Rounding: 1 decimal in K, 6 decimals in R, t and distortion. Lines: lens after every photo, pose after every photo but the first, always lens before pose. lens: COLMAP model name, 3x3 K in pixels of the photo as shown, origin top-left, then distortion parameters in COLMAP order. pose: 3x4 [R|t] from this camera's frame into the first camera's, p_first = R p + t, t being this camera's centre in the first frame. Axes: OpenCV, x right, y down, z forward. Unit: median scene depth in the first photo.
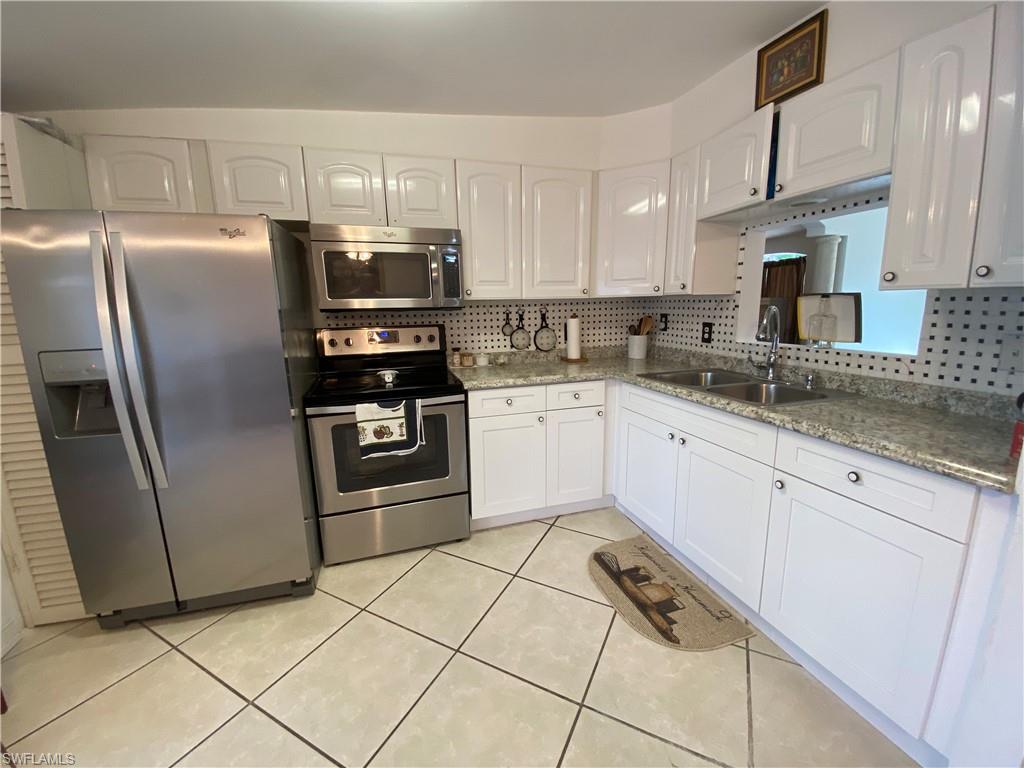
lens RADIAL K [[408.0, 0, 511.4], [0, 408.0, 380.3], [0, 0, 1]] dist [0.013352, -0.016911]
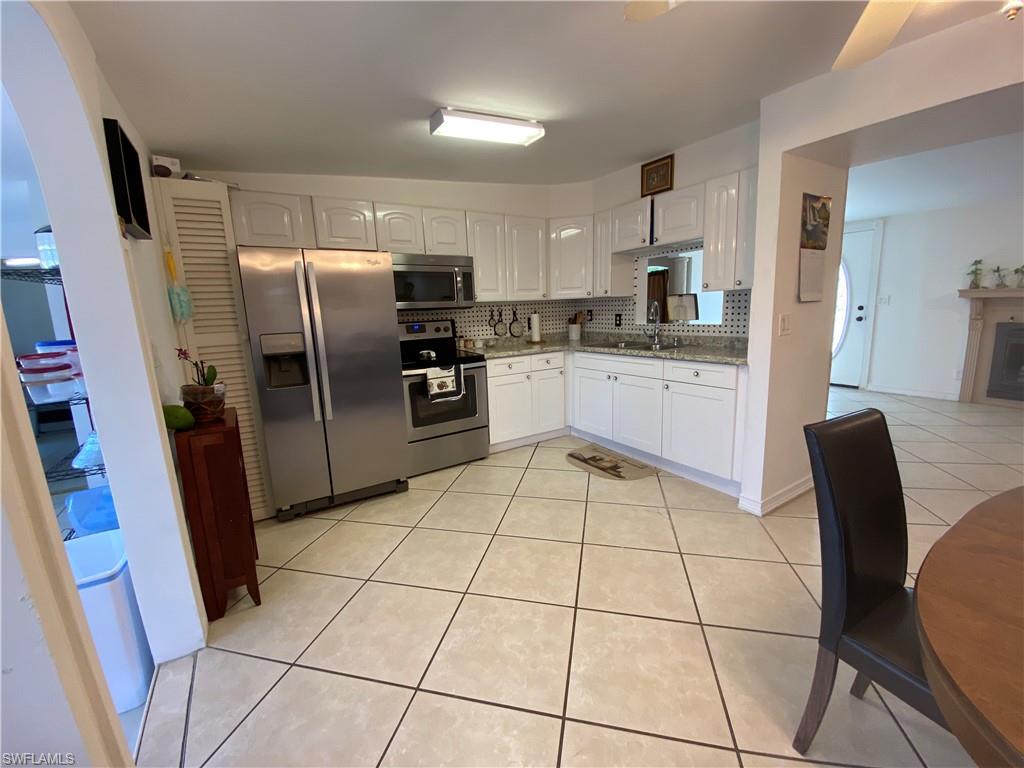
lens RADIAL K [[404.5, 0, 508.6], [0, 404.5, 382.3], [0, 0, 1]] dist [0.013926, -0.000062]
pose [[0.969975, -0.063678, 0.234719, -0.383568], [0.065881, 0.997826, -0.001550, 0.118520], [-0.234110, 0.016967, 0.972062, -0.517731]]
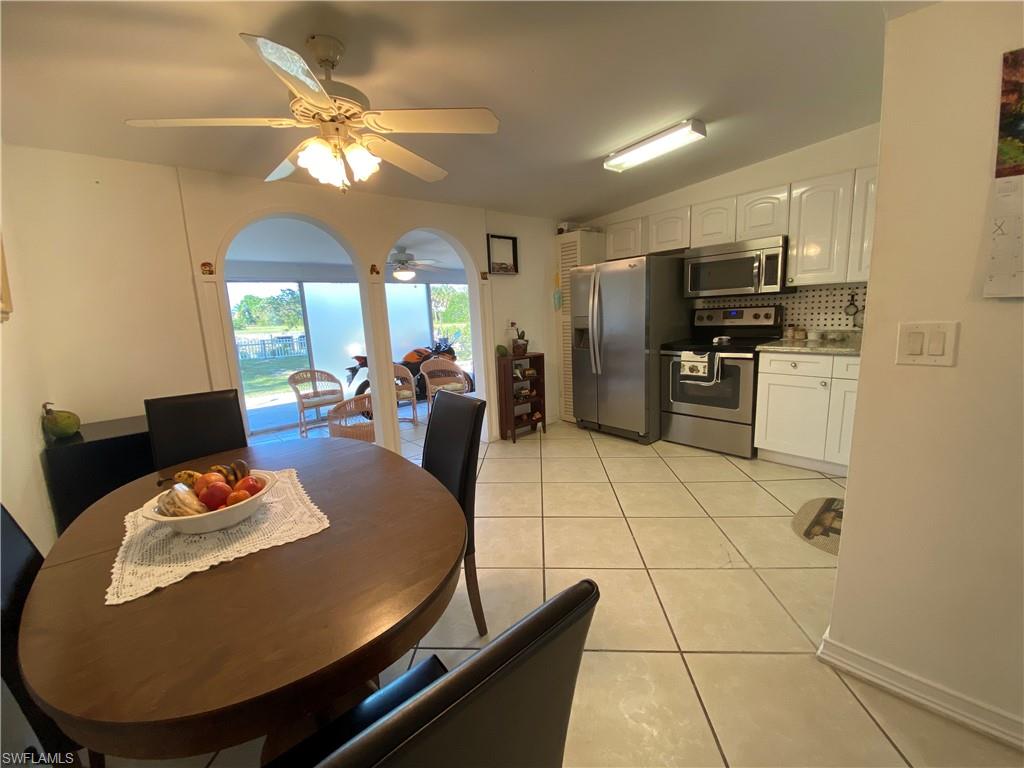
lens RADIAL K [[413.2, 0, 512.0], [0, 413.2, 384.0], [0, 0, 1]] dist [0.013465, -0.000109]
pose [[0.404064, 0.162222, -0.900231, 0.841549], [-0.124696, 0.984730, 0.121480, 0.064232], [0.906192, 0.063170, 0.418123, -0.366467]]
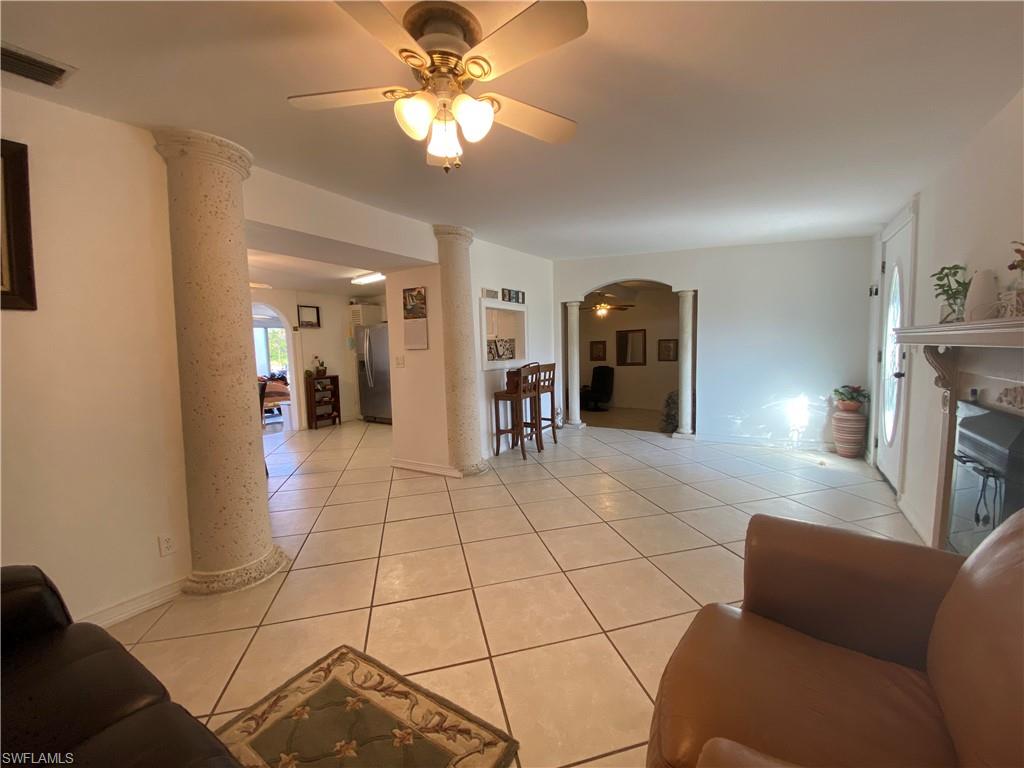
lens RADIAL K [[413.2, 0, 512.0], [0, 413.2, 384.0], [0, 0, 1]] dist [0.013465, -0.000109]
pose [[0.657610, 0.071201, -0.749986, 2.348976], [-0.124424, 0.992117, -0.014911, 0.084880], [0.743012, 0.103122, 0.661285, -0.535859]]
